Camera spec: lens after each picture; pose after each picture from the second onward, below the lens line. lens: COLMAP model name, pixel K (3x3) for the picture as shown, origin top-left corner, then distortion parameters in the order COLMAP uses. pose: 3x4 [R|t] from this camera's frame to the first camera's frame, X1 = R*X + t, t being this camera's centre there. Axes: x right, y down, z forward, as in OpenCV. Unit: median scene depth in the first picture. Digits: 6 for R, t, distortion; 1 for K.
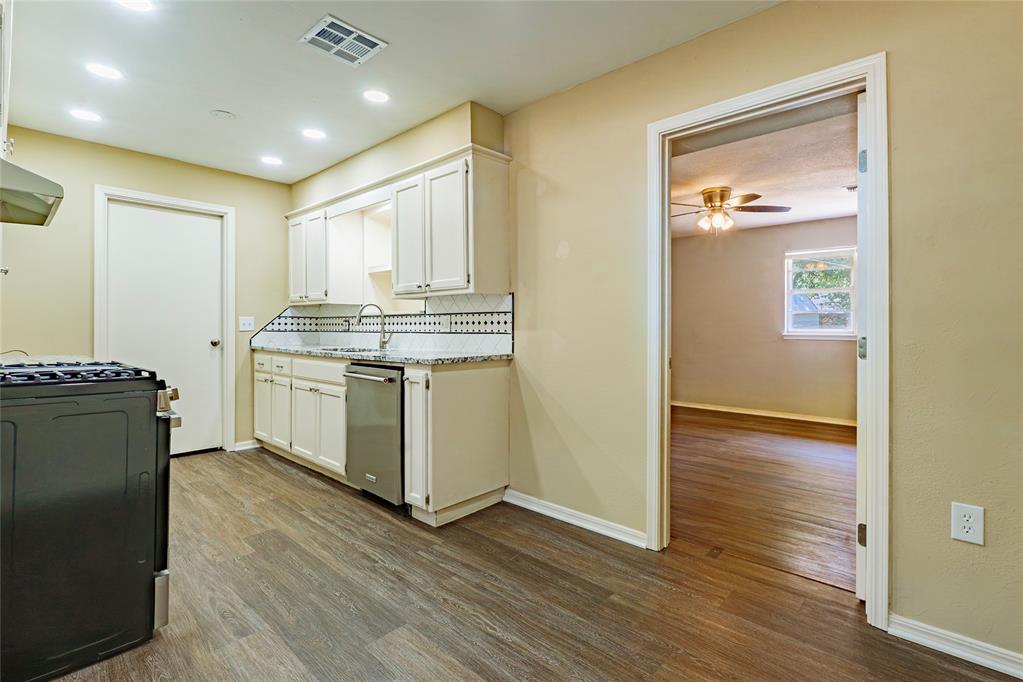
lens RADIAL K [[480.6, 0, 511.5], [0, 480.6, 324.2], [0, 0, 1]] dist [-0.001533, -0.000108]
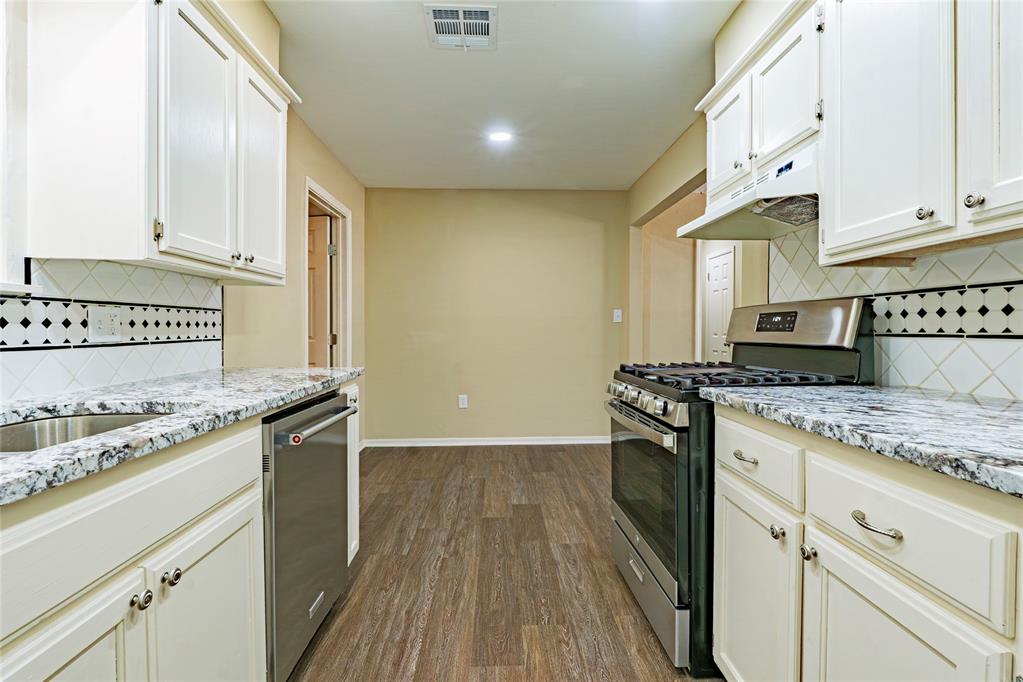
lens RADIAL K [[479.1, 0, 512.7], [0, 479.1, 336.5], [0, 0, 1]] dist [-0.000946, -0.000033]
pose [[-0.708696, -0.011842, 0.705414, -0.851593], [-0.003568, 0.999906, 0.013202, 0.003521], [-0.705505, 0.006839, -0.708672, 1.249889]]
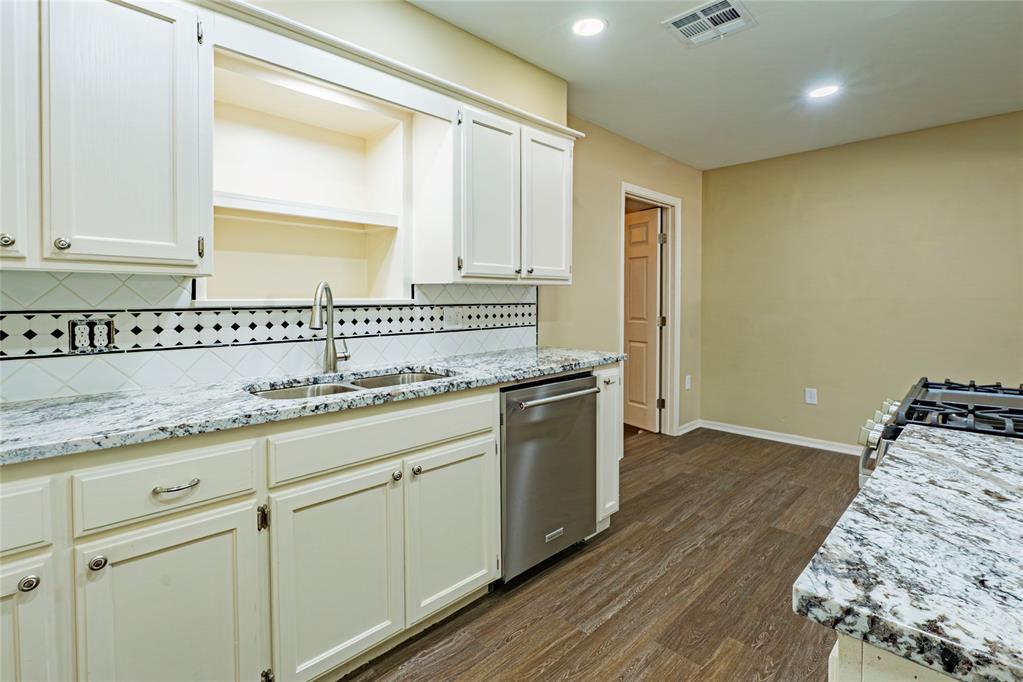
lens RADIAL K [[484.8, 0, 506.1], [0, 484.8, 309.4], [0, 0, 1]] dist [-0.000862, -0.000164]
pose [[0.043761, -0.021458, 0.998812, -1.036141], [-0.001567, 0.999767, 0.021547, -0.036325], [-0.999041, -0.002508, 0.043717, 1.059068]]
